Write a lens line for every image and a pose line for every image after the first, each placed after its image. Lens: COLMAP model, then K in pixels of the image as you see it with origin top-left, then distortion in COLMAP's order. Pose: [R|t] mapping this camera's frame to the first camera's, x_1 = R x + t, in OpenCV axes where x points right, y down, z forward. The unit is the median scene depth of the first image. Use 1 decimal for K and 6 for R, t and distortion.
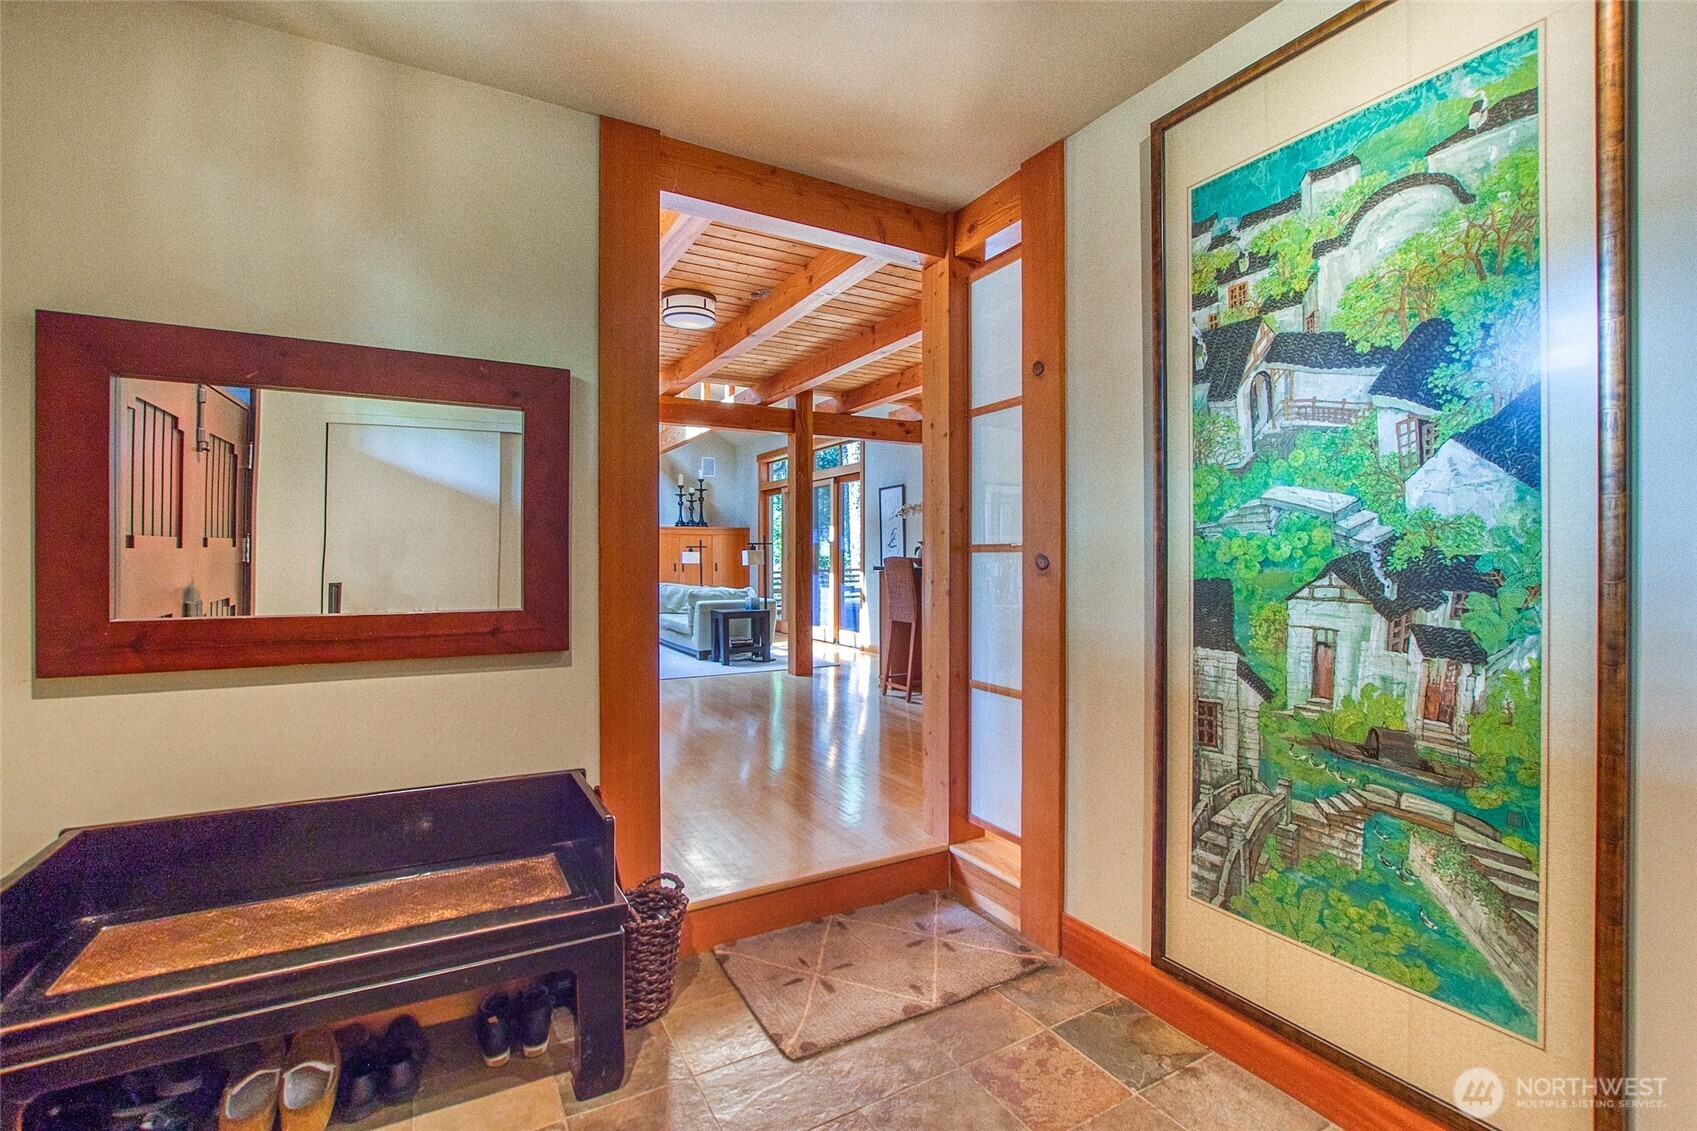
lens RADIAL K [[758.6, 0, 850.3], [0, 758.6, 562.8], [0, 0, 1]] dist [-0.016222, 0.000475]
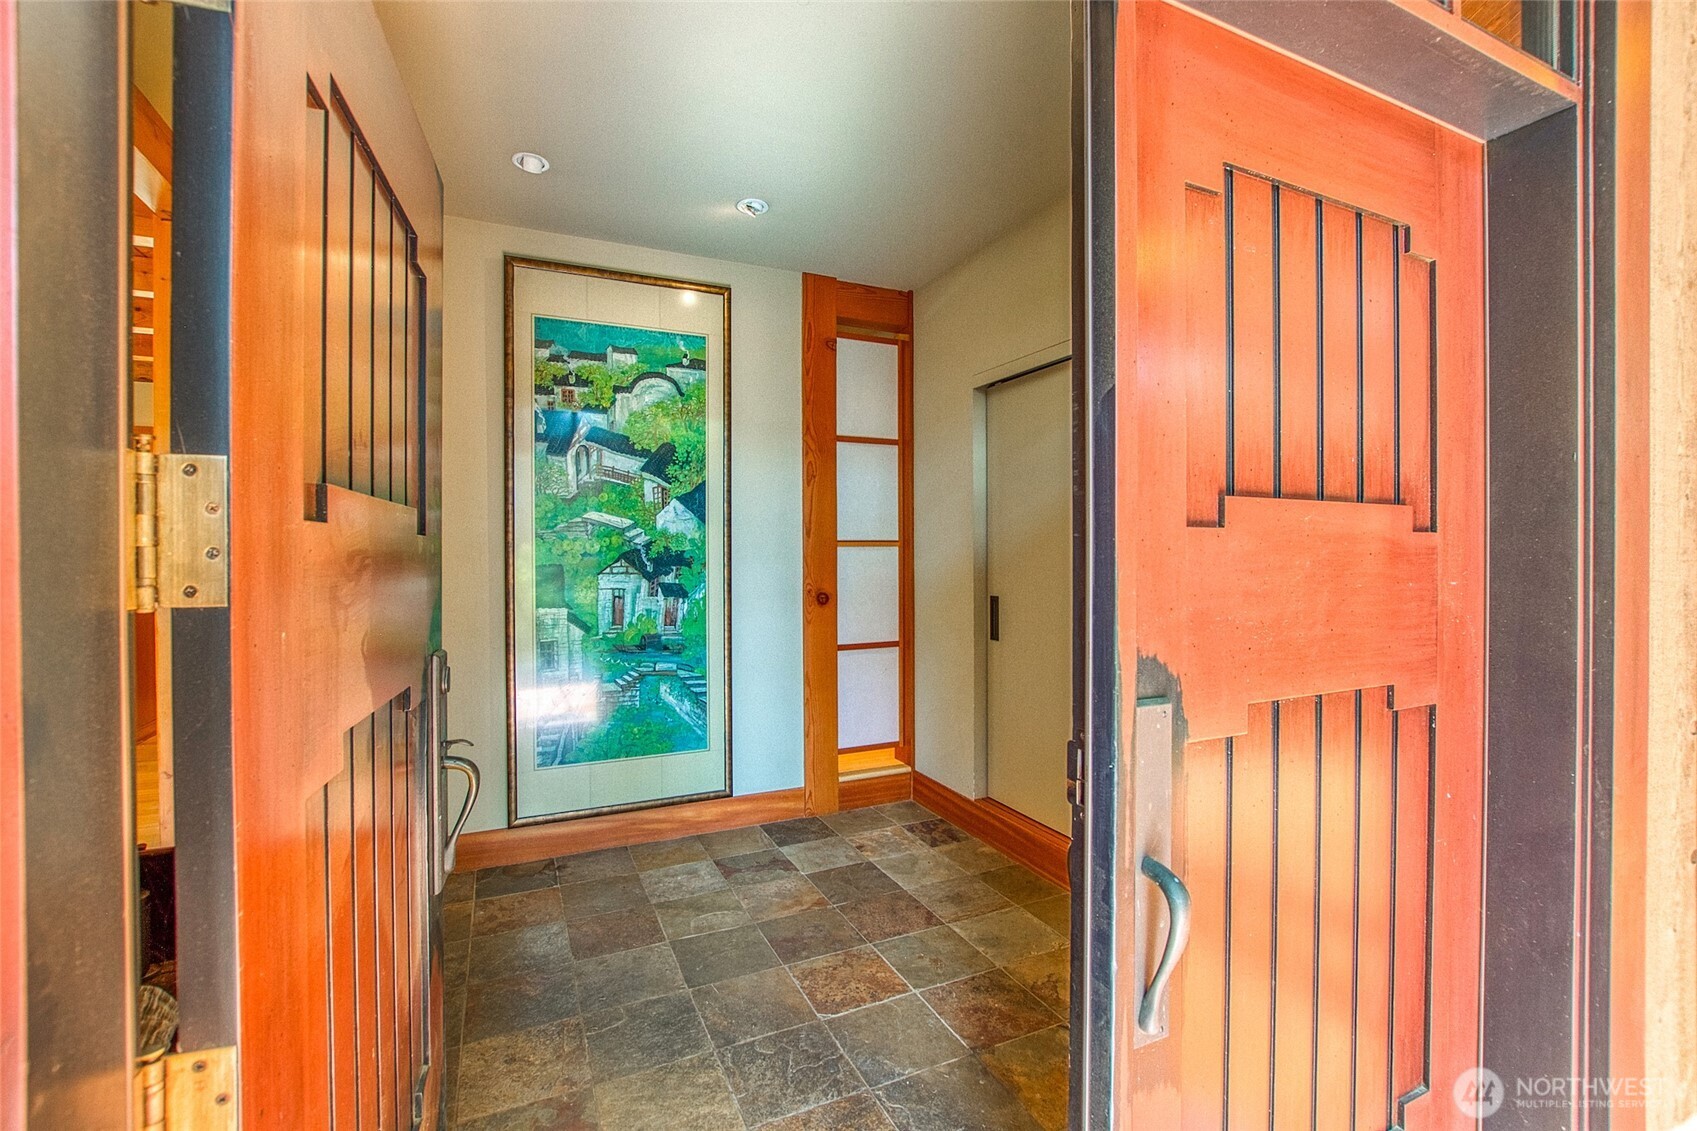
lens RADIAL K [[758.6, 0, 854.5], [0, 758.6, 559.5], [0, 0, 1]] dist [-0.016222, 0.000475]
pose [[0.077050, -0.008934, 0.996987, -1.264818], [0.007675, 0.999936, 0.008367, 0.001746], [-0.996998, 0.007007, 0.077114, 0.262327]]
